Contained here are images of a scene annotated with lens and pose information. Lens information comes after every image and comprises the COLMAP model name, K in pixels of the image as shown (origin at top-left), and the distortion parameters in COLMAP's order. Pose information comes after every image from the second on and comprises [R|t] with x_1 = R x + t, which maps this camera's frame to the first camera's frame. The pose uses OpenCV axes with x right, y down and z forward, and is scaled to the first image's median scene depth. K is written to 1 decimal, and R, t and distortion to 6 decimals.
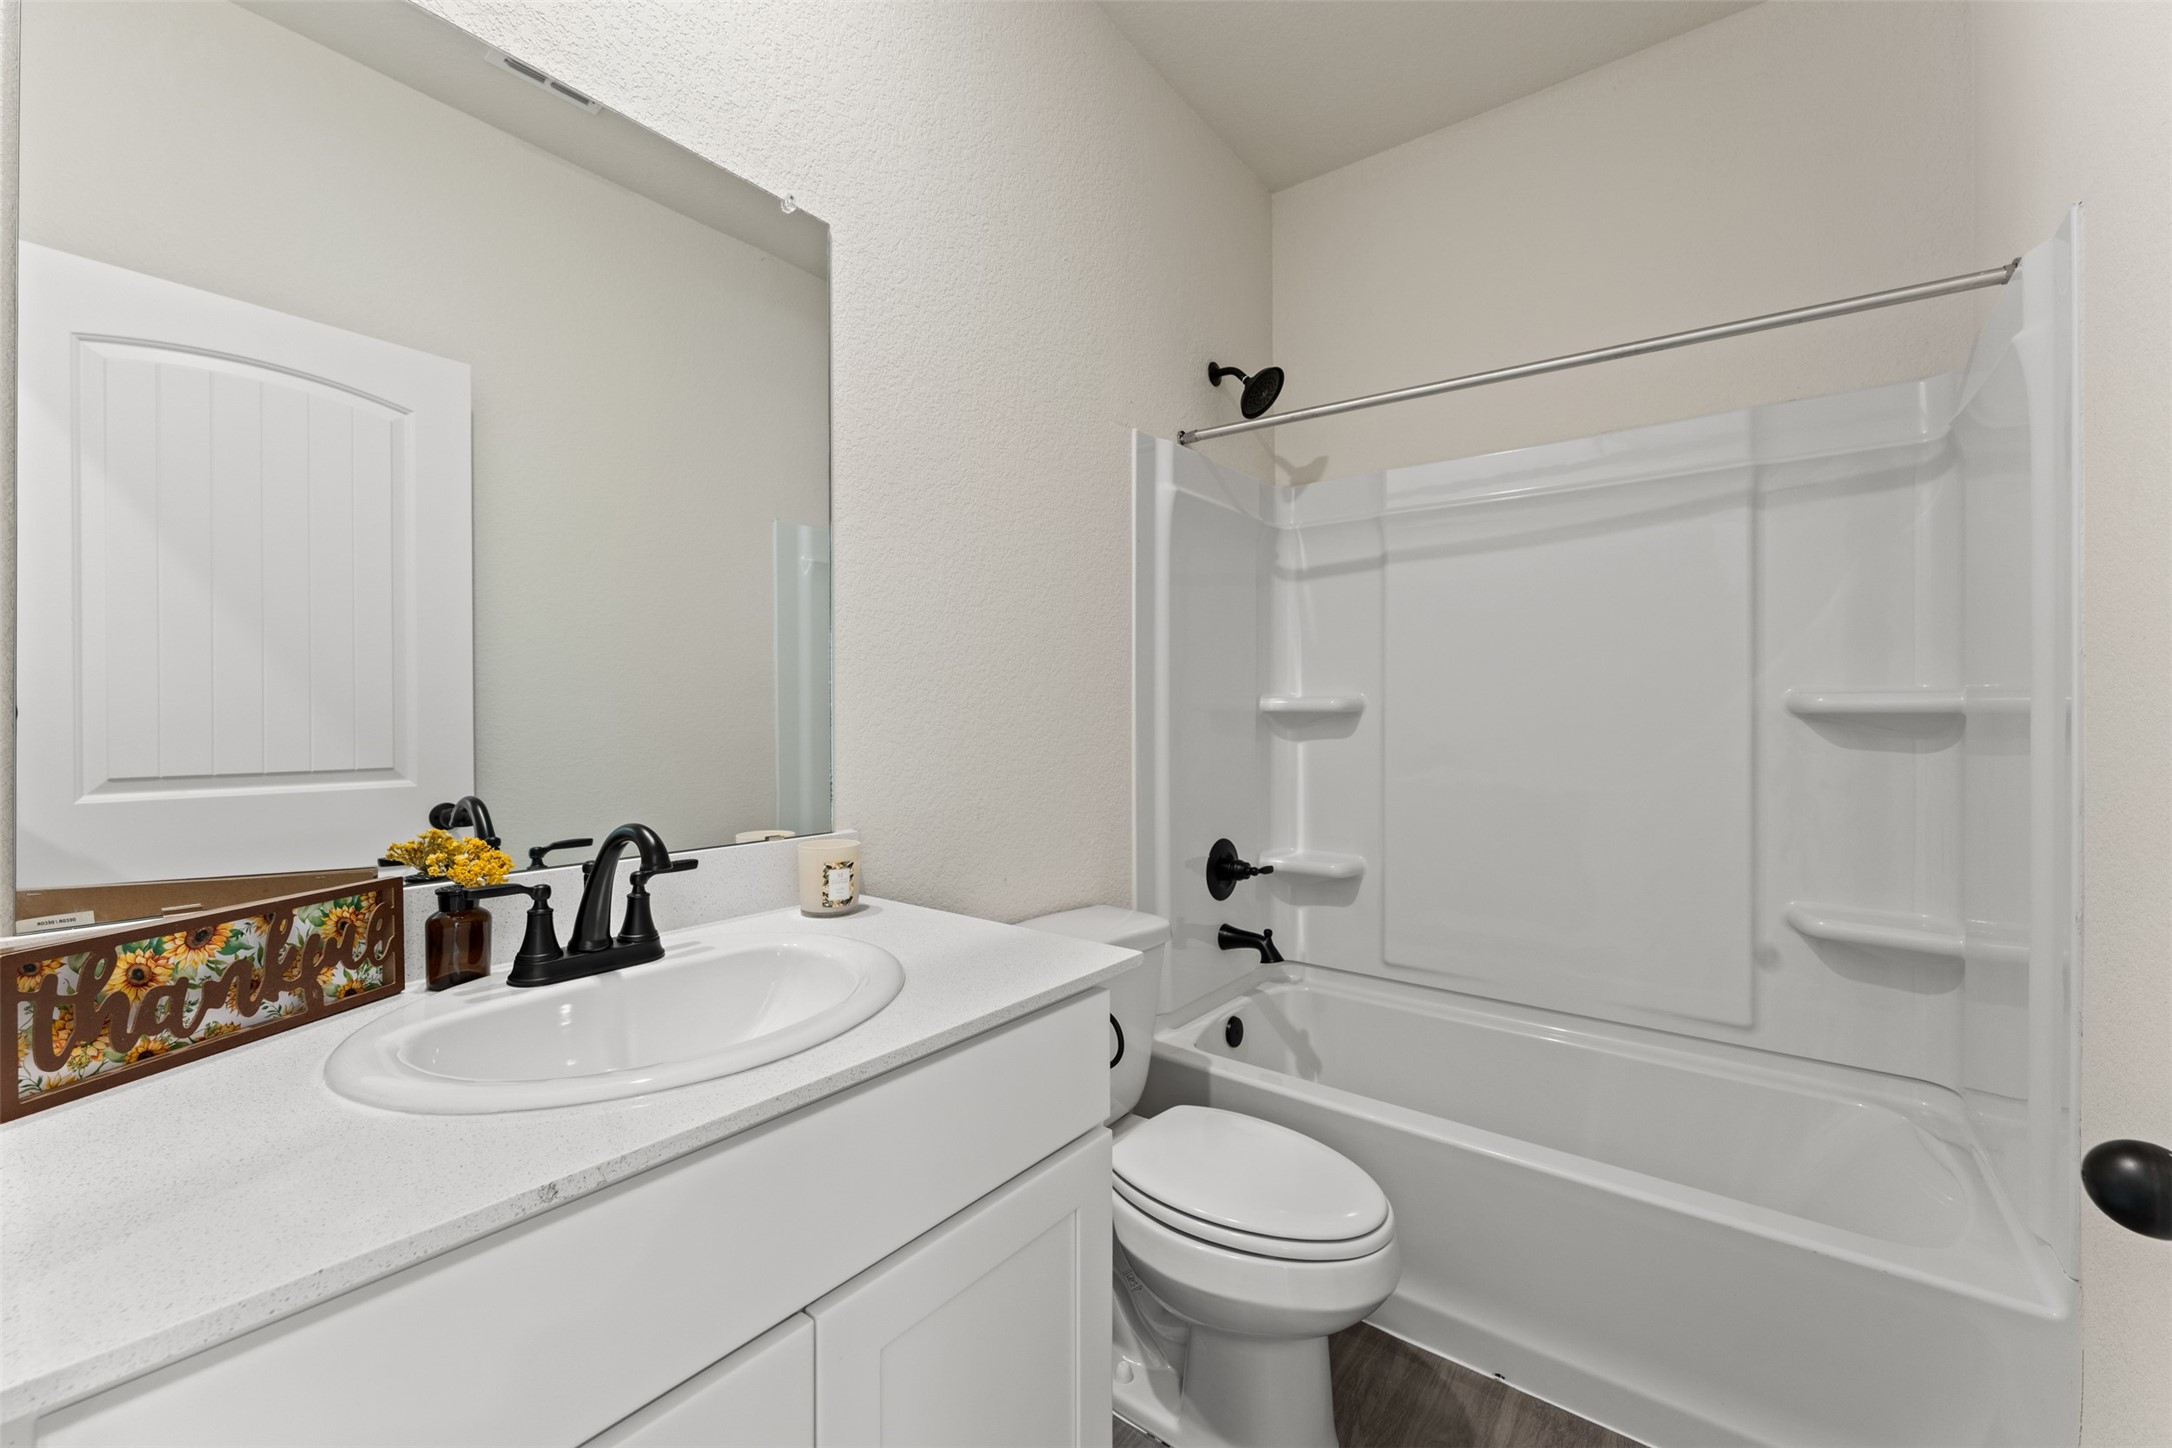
lens RADIAL K [[864.2, 0, 1086.0], [0, 864.2, 724.0], [0, 0, 1]] dist [0.000167, -0.000037]
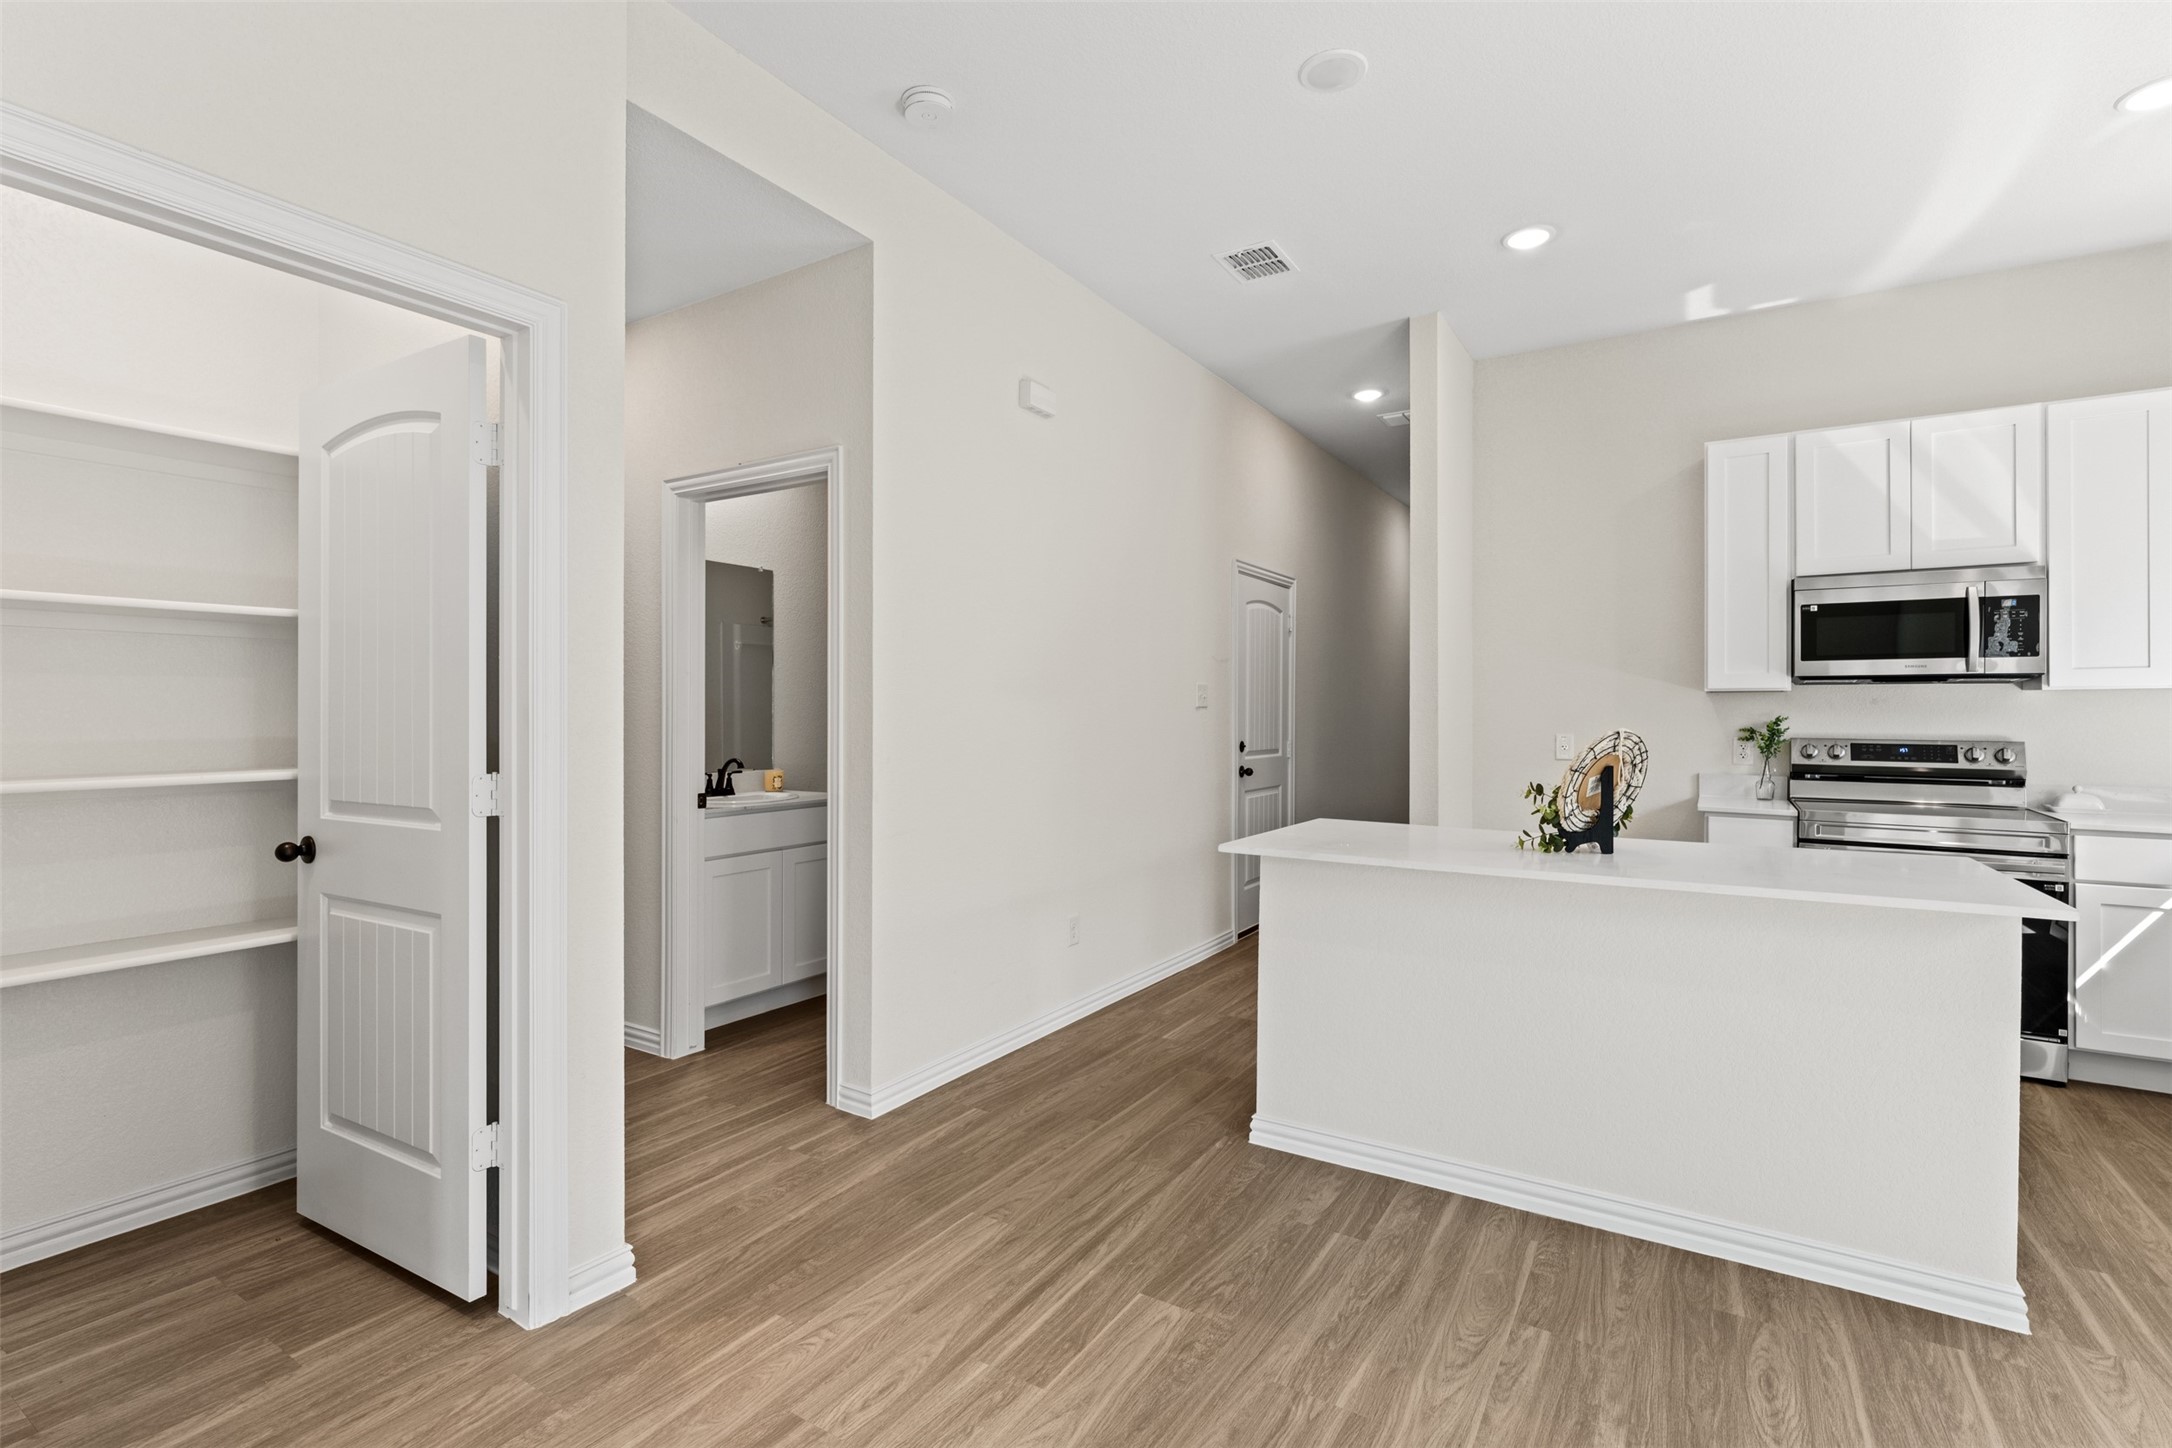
lens RADIAL K [[993.5, 0, 1090.1], [0, 993.5, 710.8], [0, 0, 1]] dist [-0.001540, -0.000273]
pose [[0.994930, 0.004453, 0.100475, 0.379991], [-0.003190, 0.999914, -0.012726, -0.030844], [-0.100523, 0.012341, 0.994858, -2.116091]]
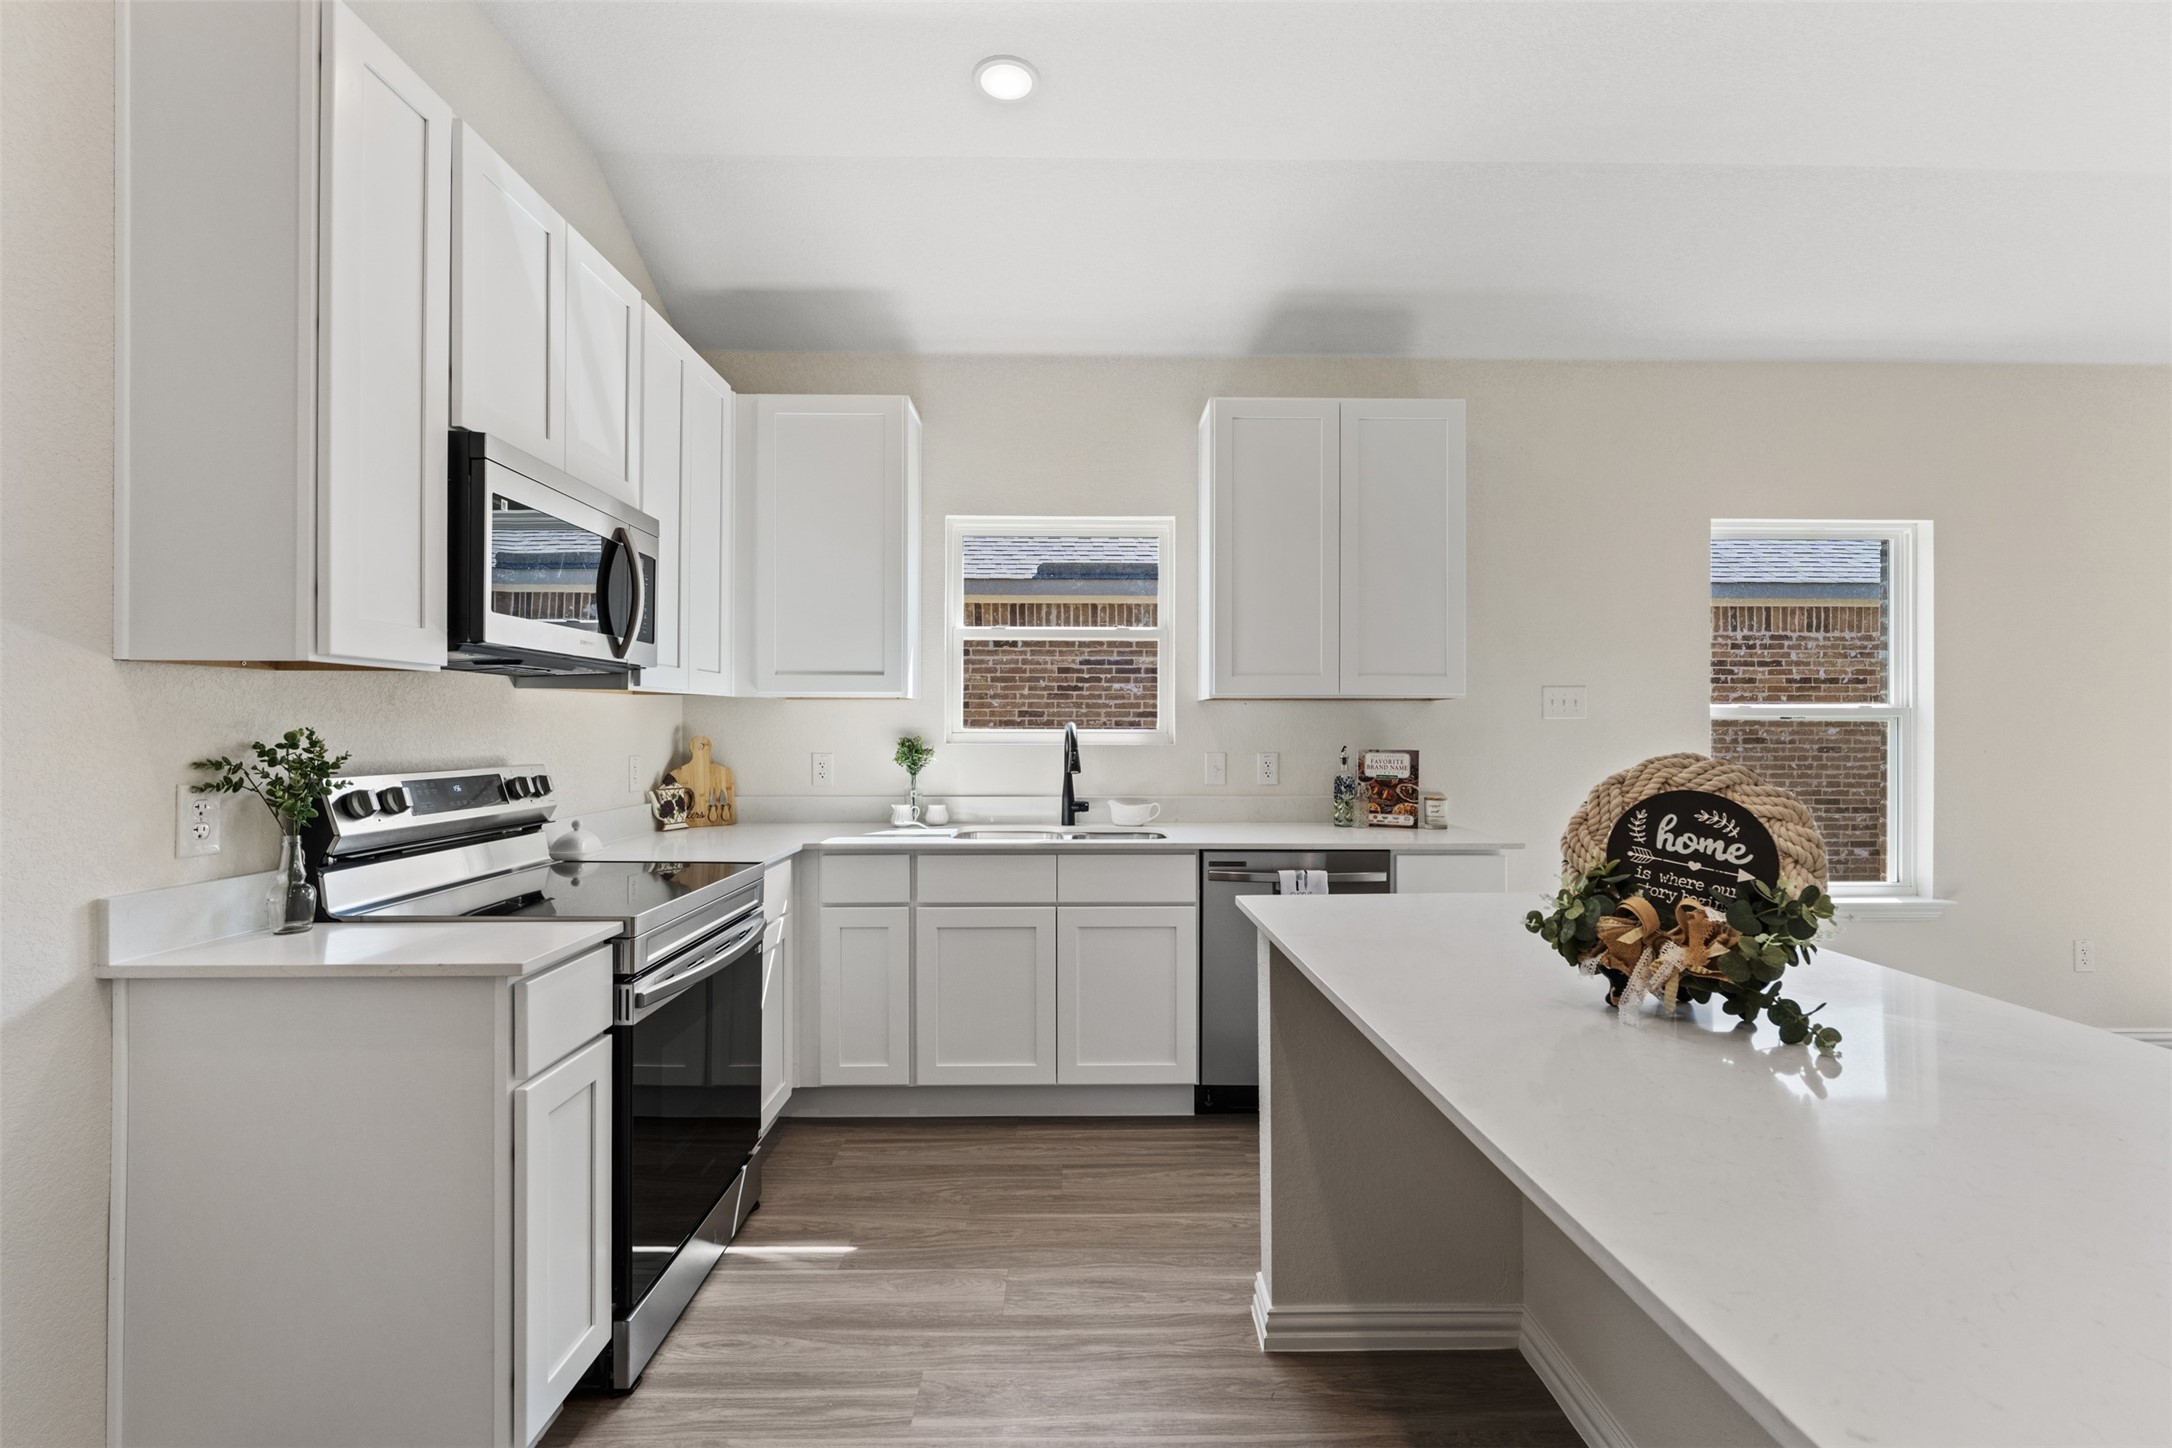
lens RADIAL K [[948.4, 0, 1086.4], [0, 948.4, 728.3], [0, 0, 1]] dist [-0.002413, -0.000363]
pose [[-0.624615, -0.000703, 0.780933, 1.060528], [0.007952, 0.999942, 0.007260, -0.056101], [-0.780893, 0.010745, -0.624573, 0.228547]]
